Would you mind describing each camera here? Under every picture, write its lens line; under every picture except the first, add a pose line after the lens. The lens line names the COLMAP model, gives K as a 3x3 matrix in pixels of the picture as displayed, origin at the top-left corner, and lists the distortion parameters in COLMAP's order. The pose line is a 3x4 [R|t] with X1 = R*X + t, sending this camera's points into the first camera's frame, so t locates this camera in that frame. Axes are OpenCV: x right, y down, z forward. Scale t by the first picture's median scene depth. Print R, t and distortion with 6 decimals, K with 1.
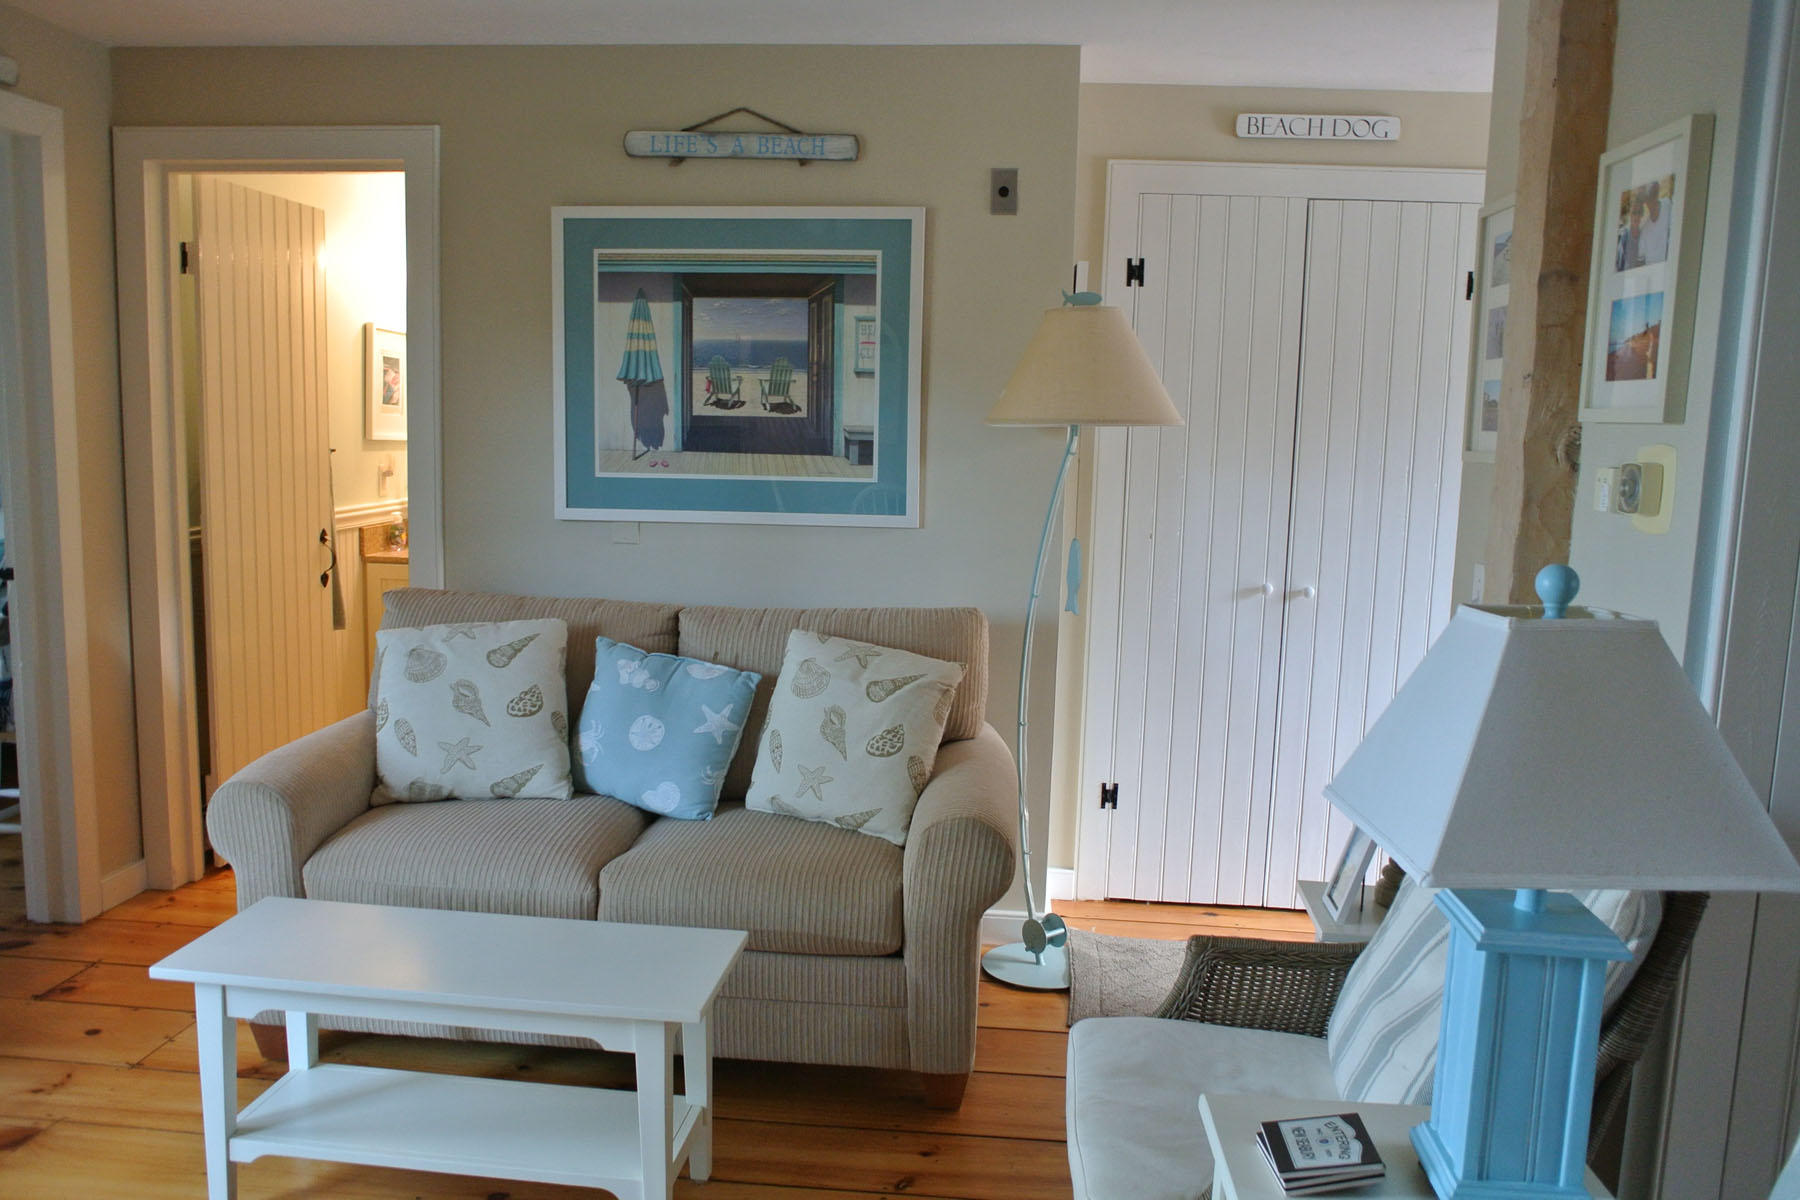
lens RADIAL K [[1420.9, 0, 879.7], [0, 1420.9, 607.7], [0, 0, 1]] dist [-0.083377, 0.076985]
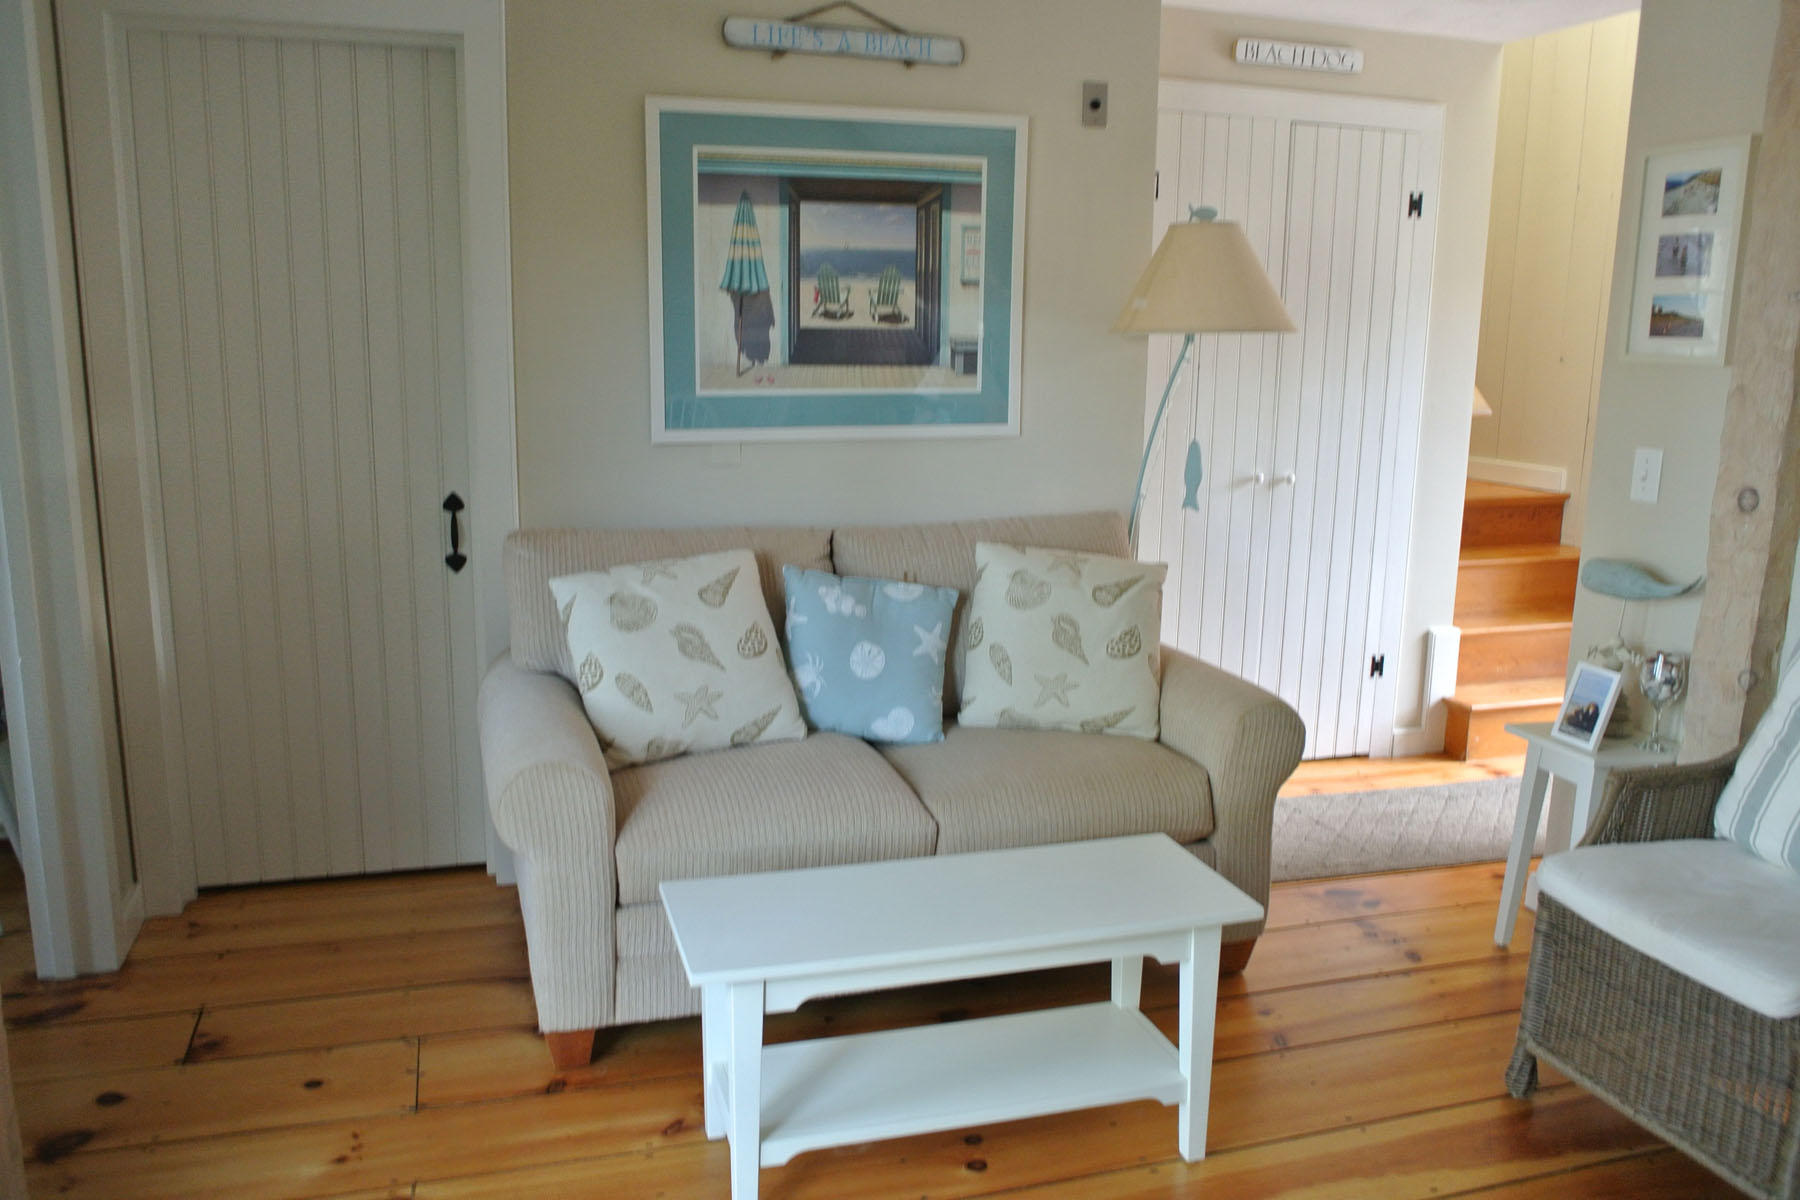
lens RADIAL K [[1420.9, 0, 879.7], [0, 1420.9, 607.7], [0, 0, 1]] dist [-0.083377, 0.076985]
pose [[0.921077, -0.088831, 0.379112, -0.466097], [0.061181, 0.994553, 0.084393, -0.025686], [-0.384544, -0.054538, 0.921494, 0.093567]]
